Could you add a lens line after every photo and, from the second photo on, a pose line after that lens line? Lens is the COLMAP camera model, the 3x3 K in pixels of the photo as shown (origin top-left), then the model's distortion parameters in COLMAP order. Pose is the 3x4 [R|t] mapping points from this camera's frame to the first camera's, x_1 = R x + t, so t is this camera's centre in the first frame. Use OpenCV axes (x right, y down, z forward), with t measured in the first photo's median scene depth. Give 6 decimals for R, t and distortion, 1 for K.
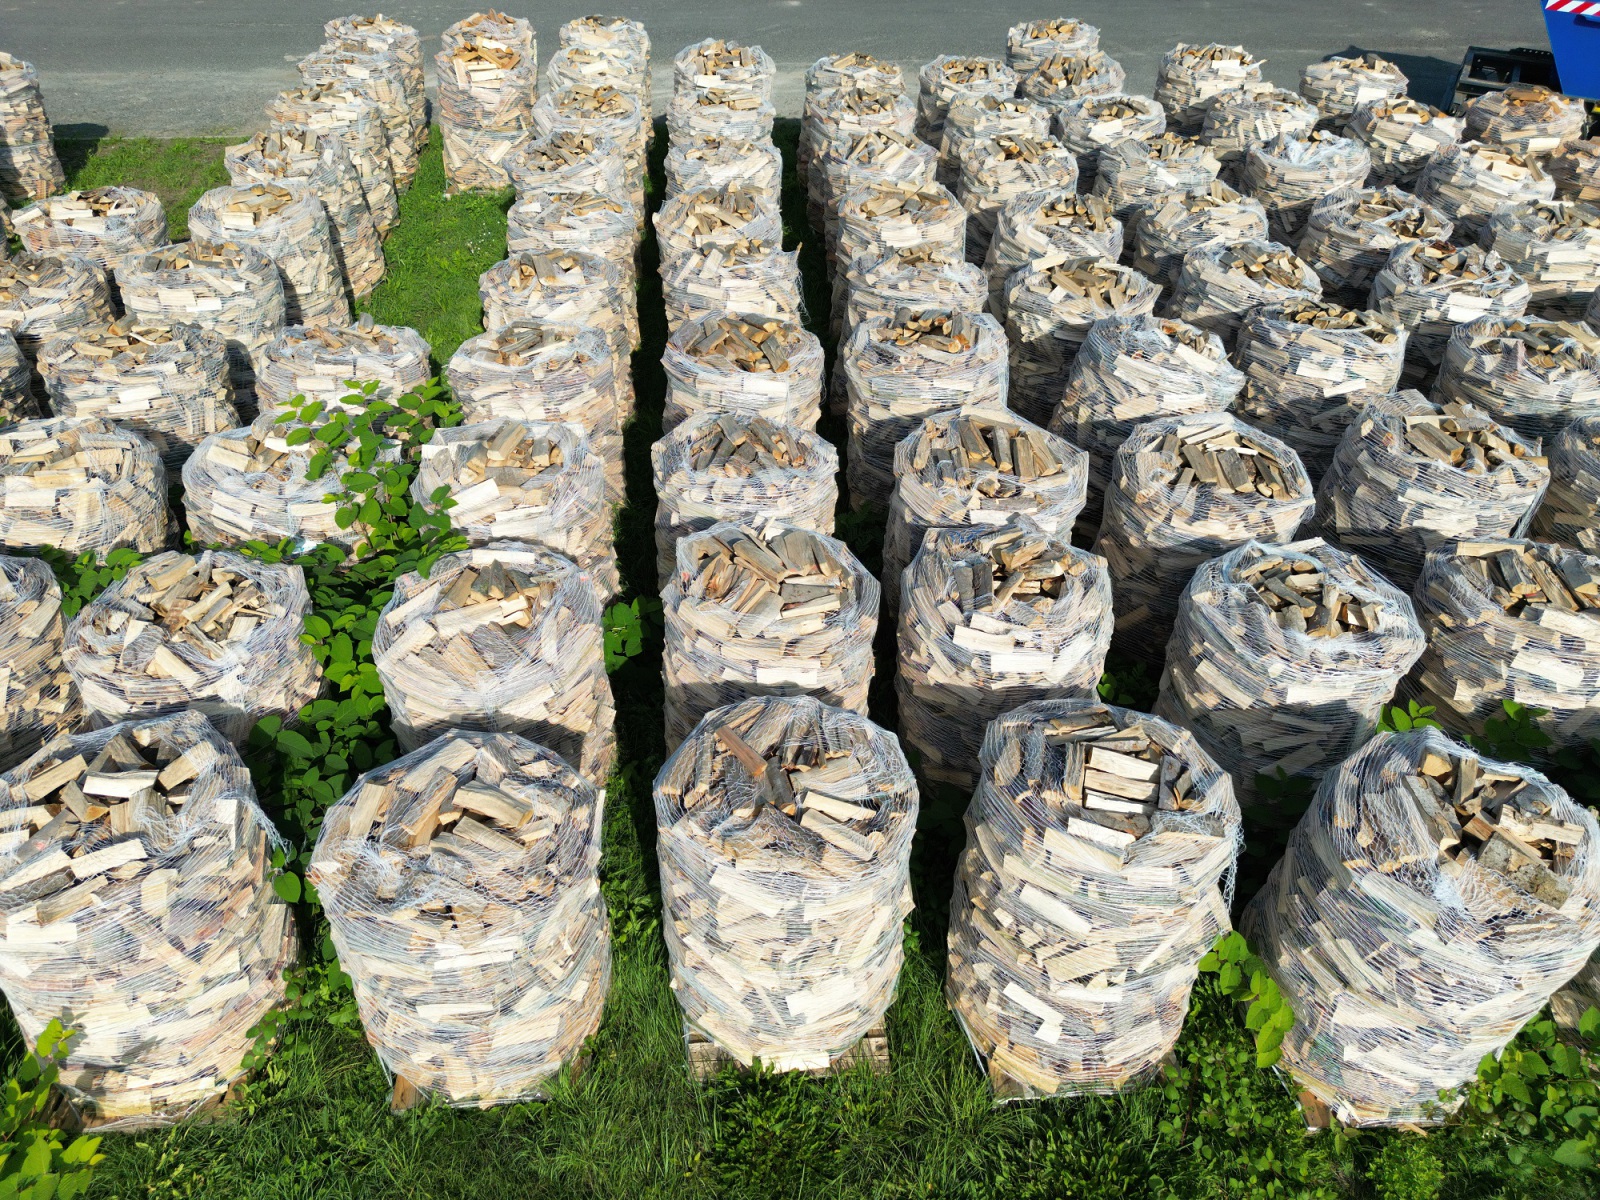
lens RADIAL K [[1131.3, 0, 789.7], [0, 1131.3, 595.7], [0, 0, 1]] dist [0.041592, -0.023654]
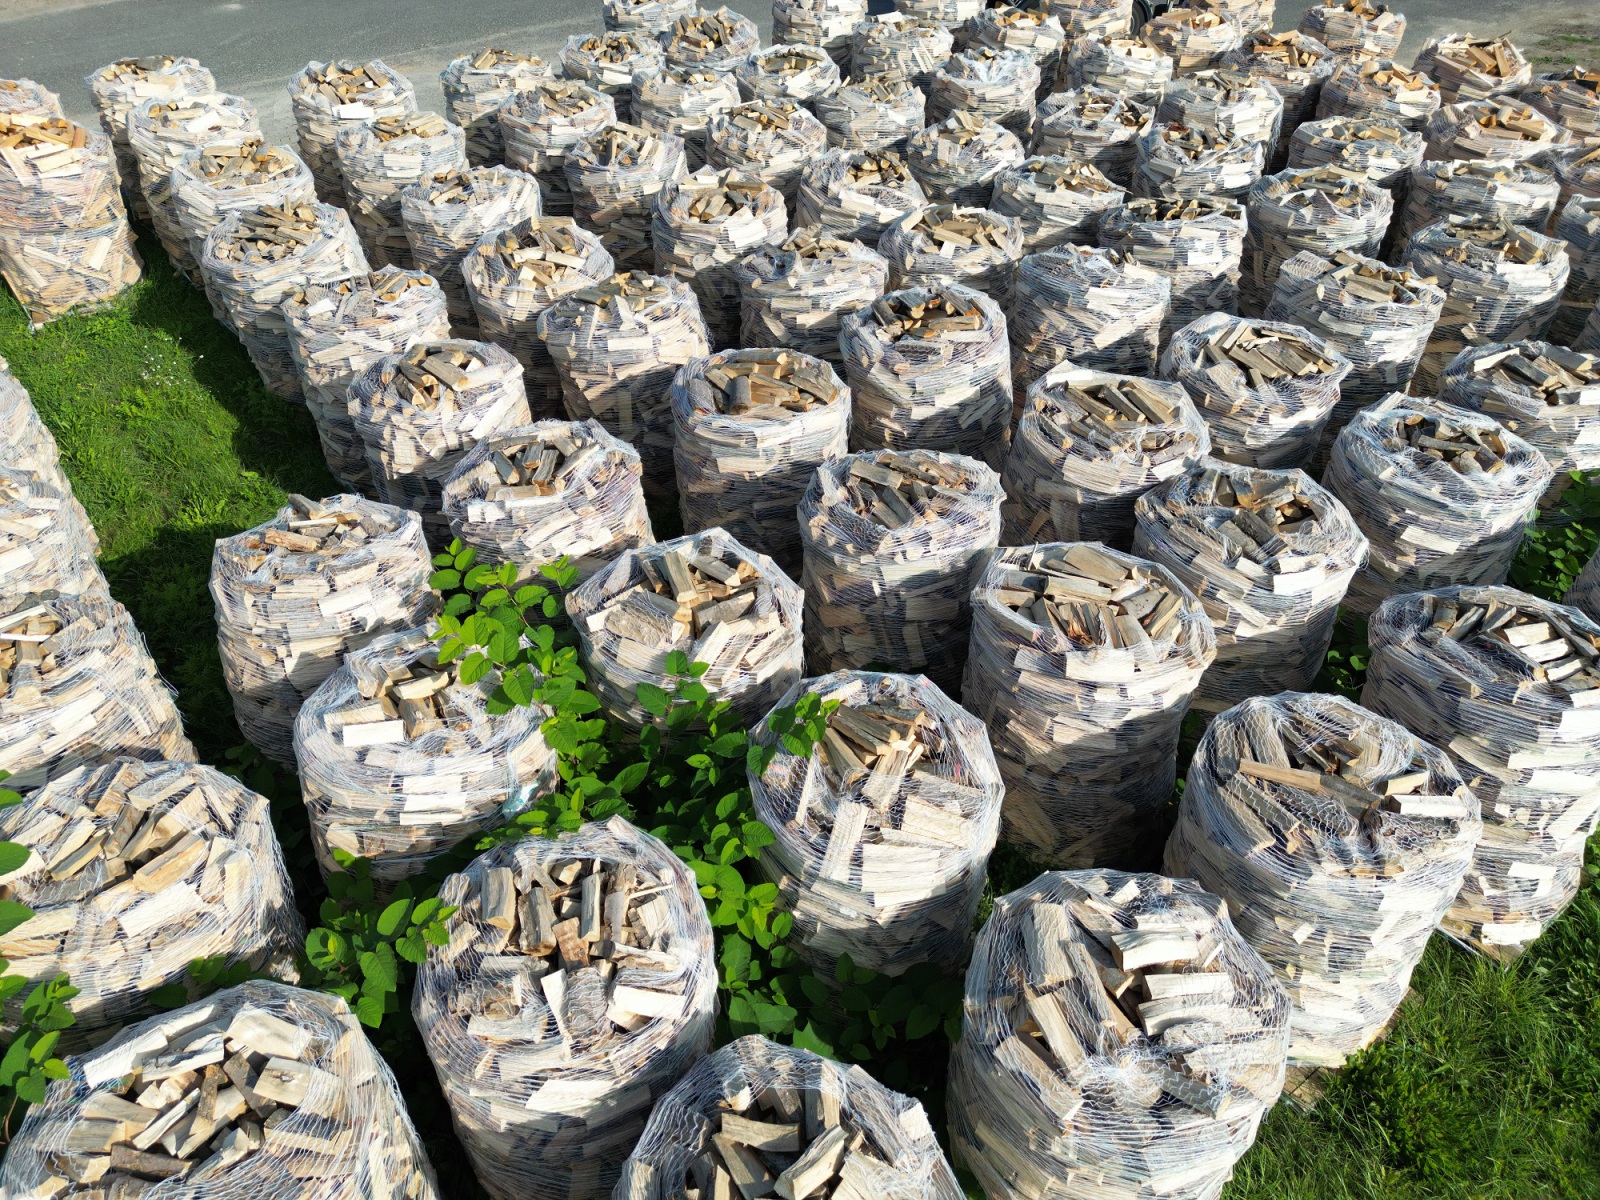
lens RADIAL K [[1131.3, 0, 800.6], [0, 1131.3, 602.6], [0, 0, 1]] dist [0.041592, -0.023654]
pose [[0.834145, -0.370349, 0.408710, -0.360642], [0.354757, 0.927664, 0.116564, -0.126369], [-0.422314, 0.047761, 0.905190, 0.148812]]
